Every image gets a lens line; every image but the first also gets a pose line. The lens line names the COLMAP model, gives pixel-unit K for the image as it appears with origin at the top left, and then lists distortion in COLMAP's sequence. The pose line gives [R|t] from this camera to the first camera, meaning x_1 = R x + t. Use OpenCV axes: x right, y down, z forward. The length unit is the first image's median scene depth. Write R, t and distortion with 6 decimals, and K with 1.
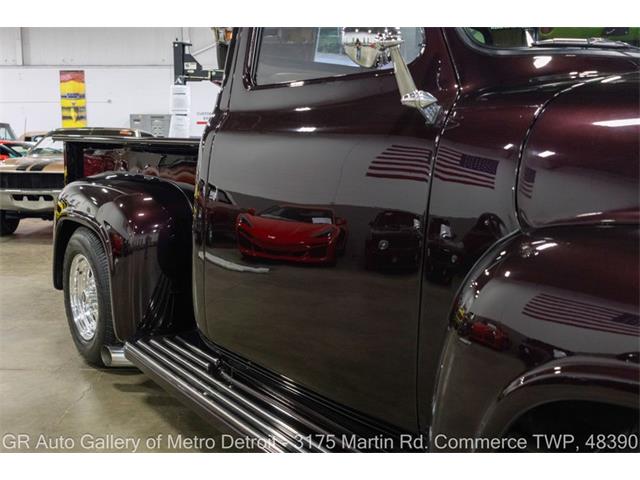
lens RADIAL K [[644.5, 0, 320.0], [0, 644.5, 240.0], [0, 0, 1]] dist [0.010069, -0.010730]
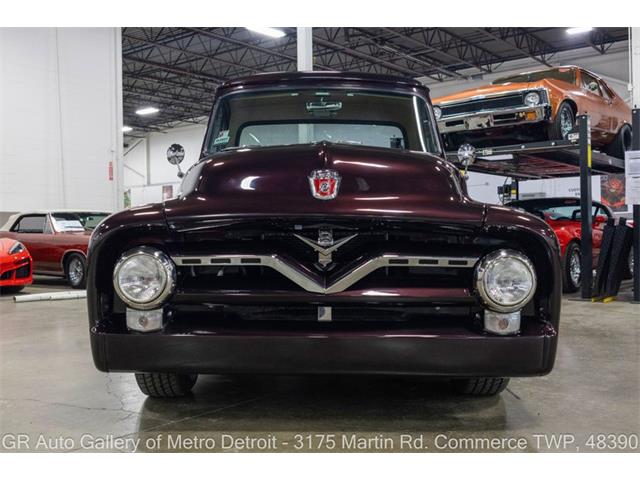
lens RADIAL K [[663.7, 0, 317.4], [0, 663.7, 239.2], [0, 0, 1]] dist [-0.003424, -0.023730]
pose [[0.796603, -0.012837, -0.604367, 0.459450], [-0.065625, 0.992029, -0.107570, 0.065622], [0.600931, 0.125352, 0.789411, -0.175951]]
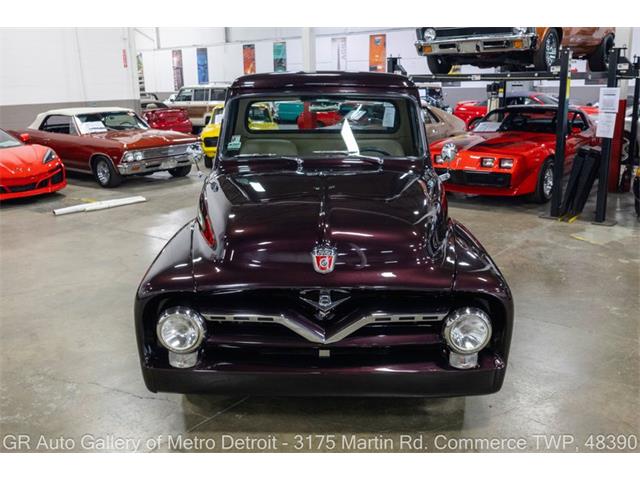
lens RADIAL K [[608.5, 0, 320.0], [0, 608.5, 240.0], [0, 0, 1]] dist [-0.018187, -0.031844]
pose [[0.796739, 0.130704, -0.590020, 0.479362], [-0.061523, 0.988801, 0.135966, -0.065735], [0.601184, -0.072029, 0.795858, -0.214141]]
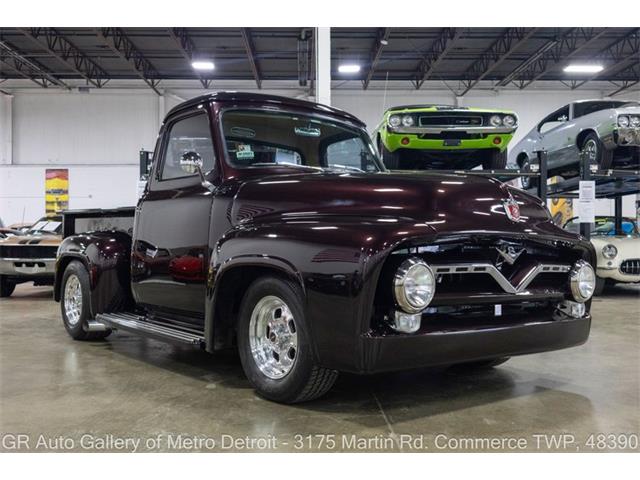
lens RADIAL K [[644.5, 0, 320.0], [0, 644.5, 240.0], [0, 0, 1]] dist [0.010069, -0.010730]
pose [[0.999434, -0.004177, 0.033380, 0.105212], [0.008991, 0.989332, -0.145402, 0.083062], [-0.032417, 0.145620, 0.988809, -0.334546]]
